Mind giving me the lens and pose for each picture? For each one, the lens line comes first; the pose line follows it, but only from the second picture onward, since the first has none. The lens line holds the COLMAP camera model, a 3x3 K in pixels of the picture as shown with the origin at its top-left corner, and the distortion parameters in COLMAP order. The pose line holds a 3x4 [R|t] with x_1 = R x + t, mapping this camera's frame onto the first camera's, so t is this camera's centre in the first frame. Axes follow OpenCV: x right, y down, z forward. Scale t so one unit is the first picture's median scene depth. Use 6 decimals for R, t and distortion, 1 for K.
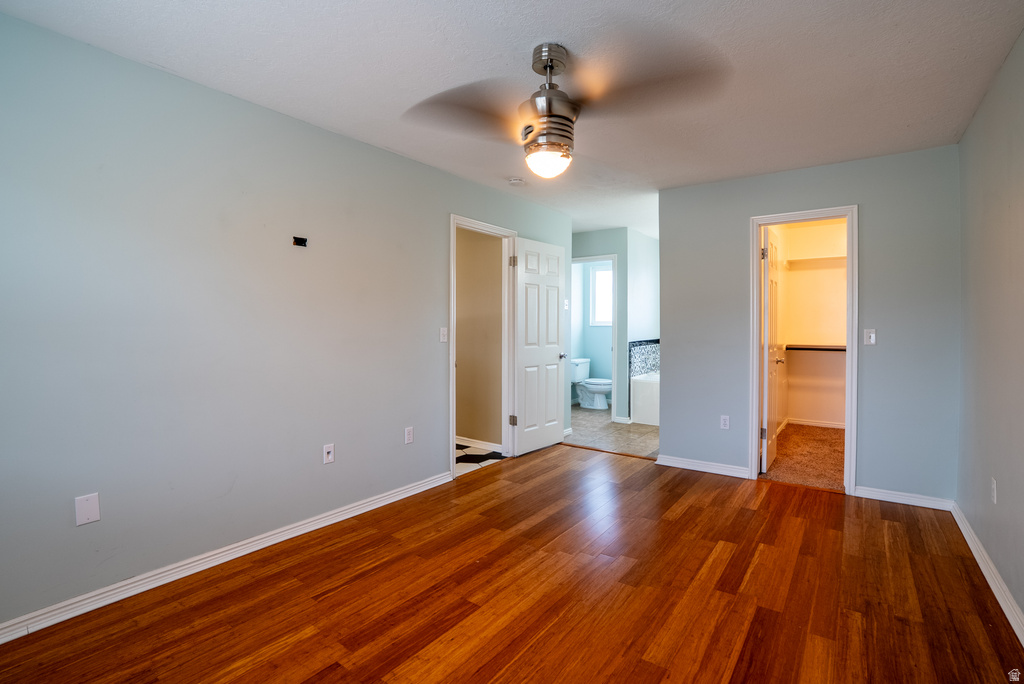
lens RADIAL K [[498.5, 0, 510.1], [0, 498.5, 331.9], [0, 0, 1]] dist [-0.066061, 0.027190]
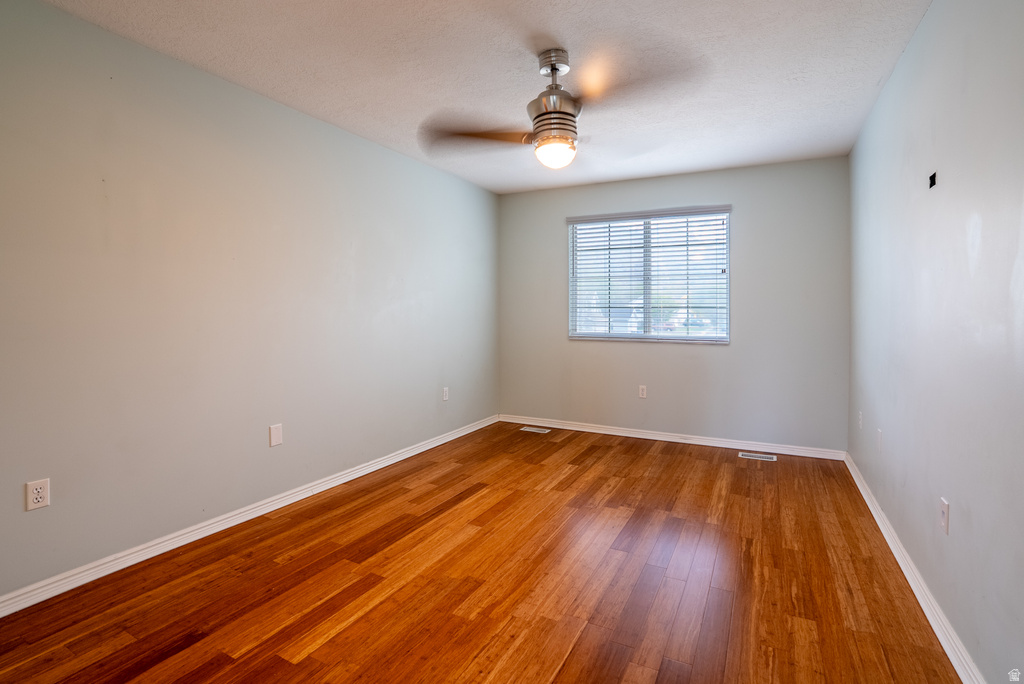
lens RADIAL K [[498.5, 0, 510.1], [0, 498.5, 331.9], [0, 0, 1]] dist [-0.066061, 0.027190]
pose [[-0.989908, -0.001073, -0.141711, 0.308043], [-0.009001, 0.998428, 0.055313, -0.005905], [0.141429, 0.056030, -0.988362, 1.898176]]
